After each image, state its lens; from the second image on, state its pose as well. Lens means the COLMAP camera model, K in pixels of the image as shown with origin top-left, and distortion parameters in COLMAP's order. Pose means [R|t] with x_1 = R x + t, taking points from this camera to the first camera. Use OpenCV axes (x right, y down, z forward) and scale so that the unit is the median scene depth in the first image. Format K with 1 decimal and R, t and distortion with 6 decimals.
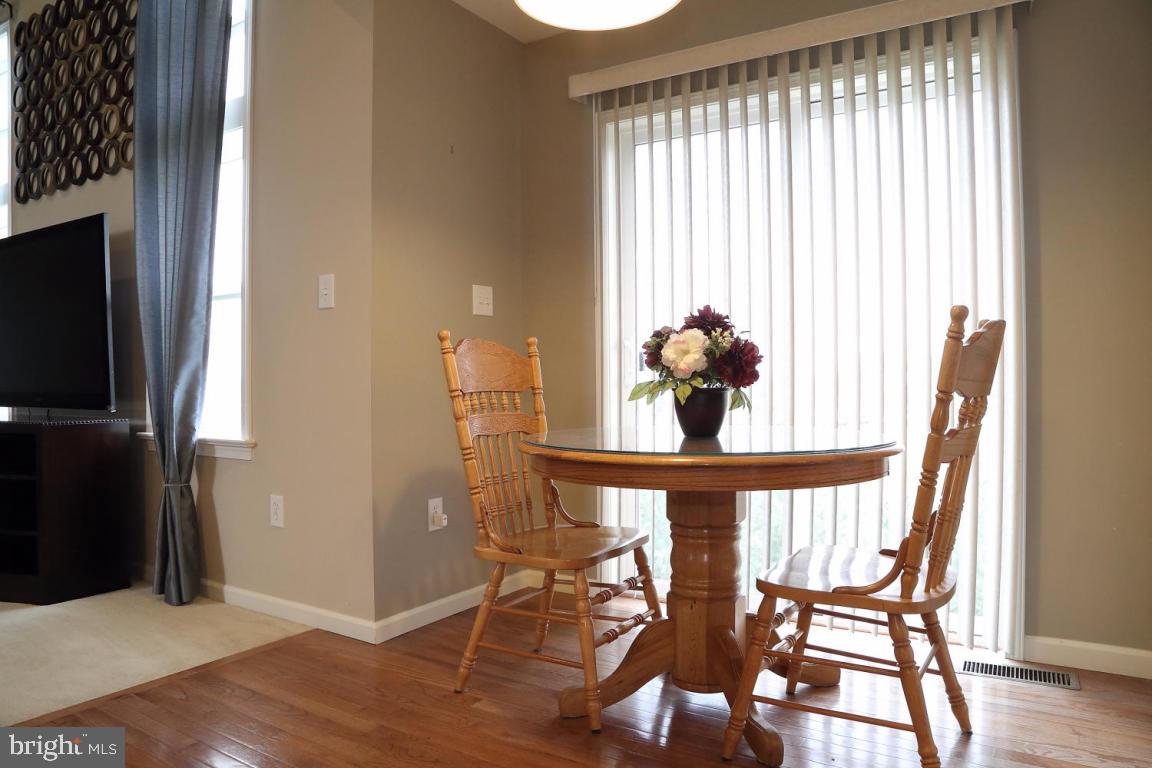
lens RADIAL K [[787.0, 0, 576.0], [0, 787.0, 384.0], [0, 0, 1]] dist [-0.131248, 0.070725]
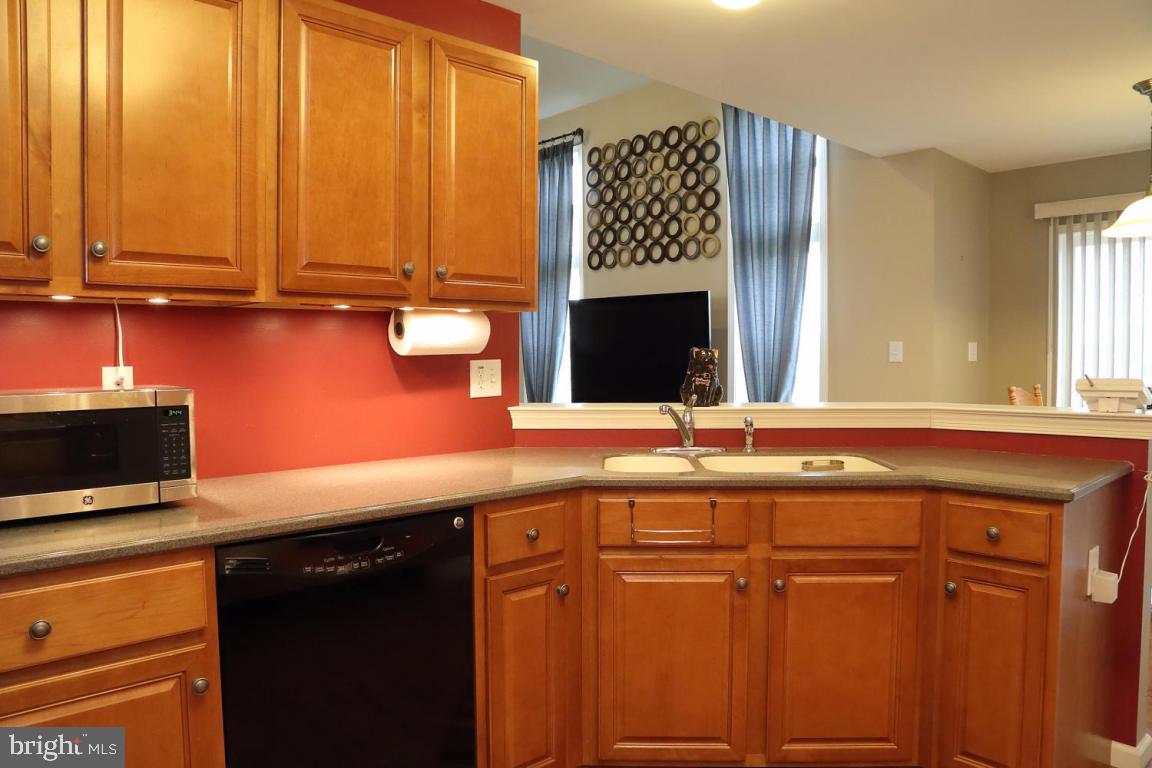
lens RADIAL K [[787.0, 0, 576.0], [0, 787.0, 384.0], [0, 0, 1]] dist [-0.131248, 0.070725]
pose [[0.963992, 0.012479, -0.265639, -0.558648], [-0.002564, 0.999288, 0.037640, -0.114445], [0.265920, -0.035603, 0.963338, -0.789905]]
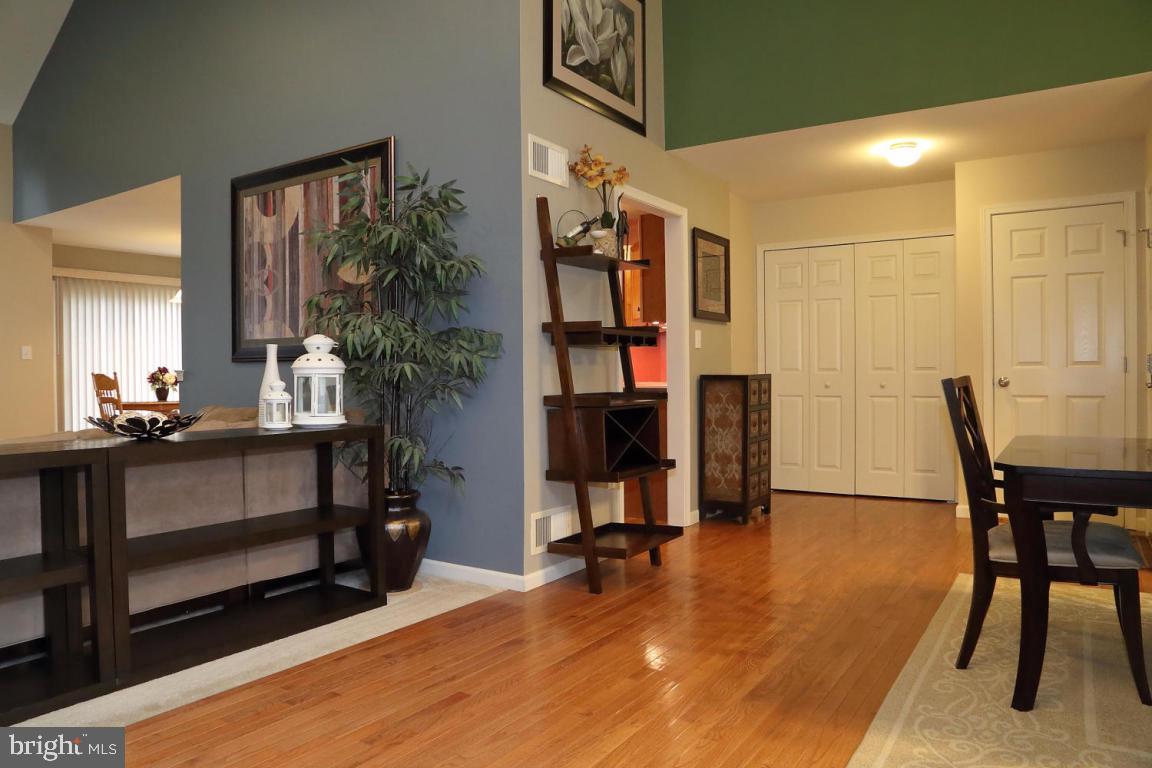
lens RADIAL K [[787.0, 0, 576.0], [0, 787.0, 384.0], [0, 0, 1]] dist [-0.131248, 0.070725]
pose [[0.016494, -0.014146, 0.999764, -2.841037], [0.013497, 0.999812, 0.013924, -0.028141], [-0.999773, 0.013264, 0.016682, -0.875684]]
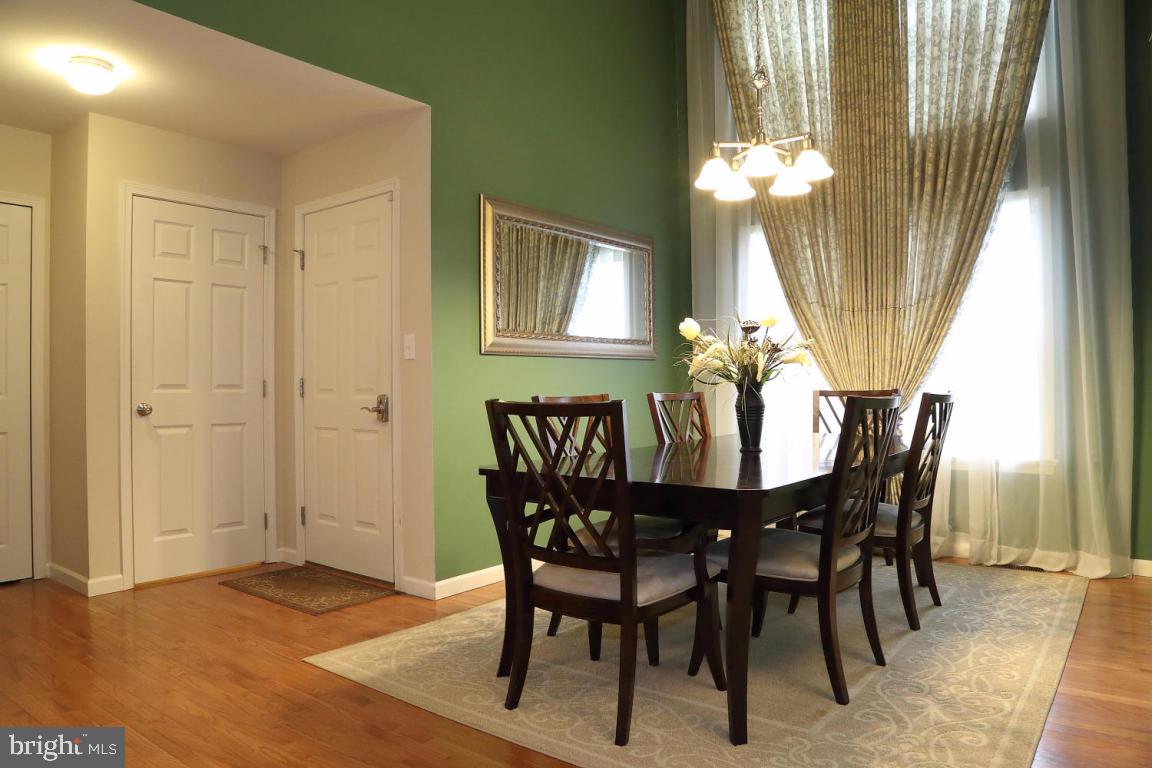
lens RADIAL K [[787.0, 0, 576.0], [0, 787.0, 384.0], [0, 0, 1]] dist [-0.131248, 0.070725]
pose [[-0.994911, 0.009490, 0.100314, -1.948672], [0.009636, 0.999953, 0.000970, -0.036326], [-0.100300, 0.001932, -0.994955, -0.528974]]
